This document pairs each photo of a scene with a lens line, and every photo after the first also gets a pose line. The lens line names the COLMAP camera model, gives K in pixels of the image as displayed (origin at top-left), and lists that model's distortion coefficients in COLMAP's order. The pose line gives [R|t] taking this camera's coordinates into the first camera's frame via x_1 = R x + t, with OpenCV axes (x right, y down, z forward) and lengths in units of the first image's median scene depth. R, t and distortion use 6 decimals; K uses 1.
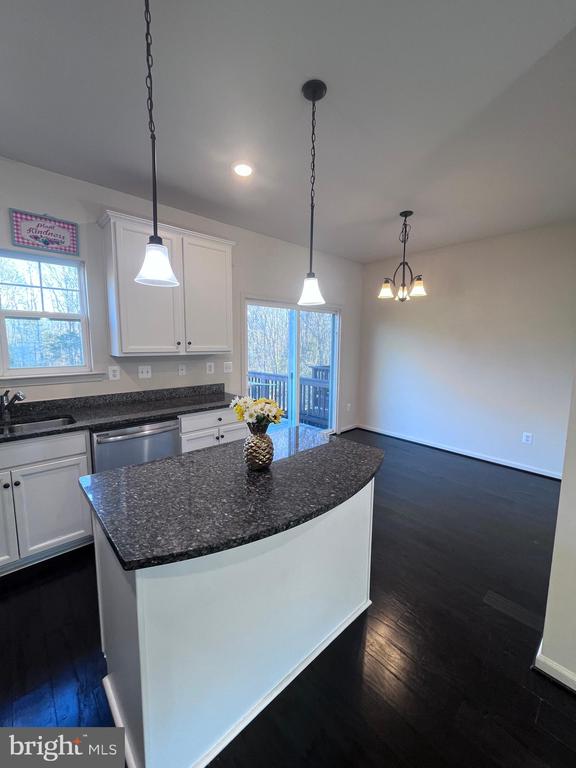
lens RADIAL K [[310.9, 0, 292.7], [0, 310.9, 378.6], [0, 0, 1]] dist [-0.001167, -0.000040]
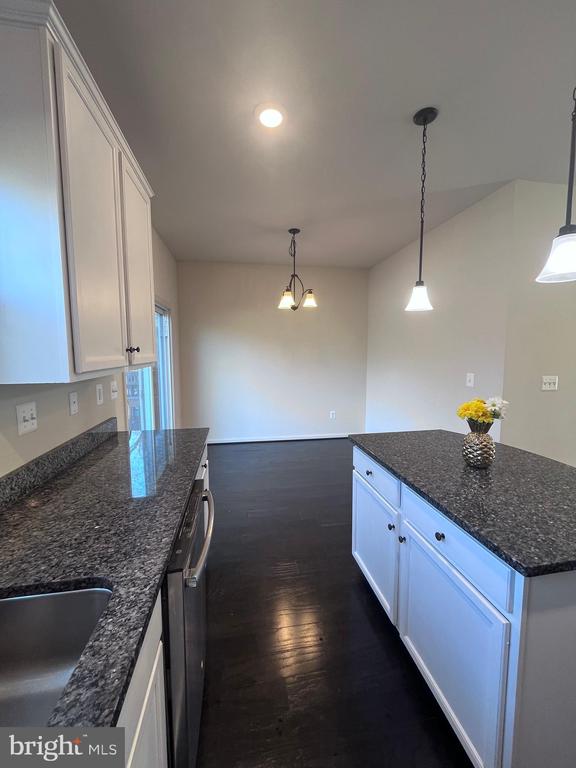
lens RADIAL K [[310.9, 0, 292.7], [0, 310.9, 378.6], [0, 0, 1]] dist [-0.001167, -0.000040]
pose [[0.550571, -0.090179, 0.829903, -0.611131], [0.113238, 0.993027, 0.032780, -0.046324], [-0.827072, 0.075928, 0.556944, 0.430914]]
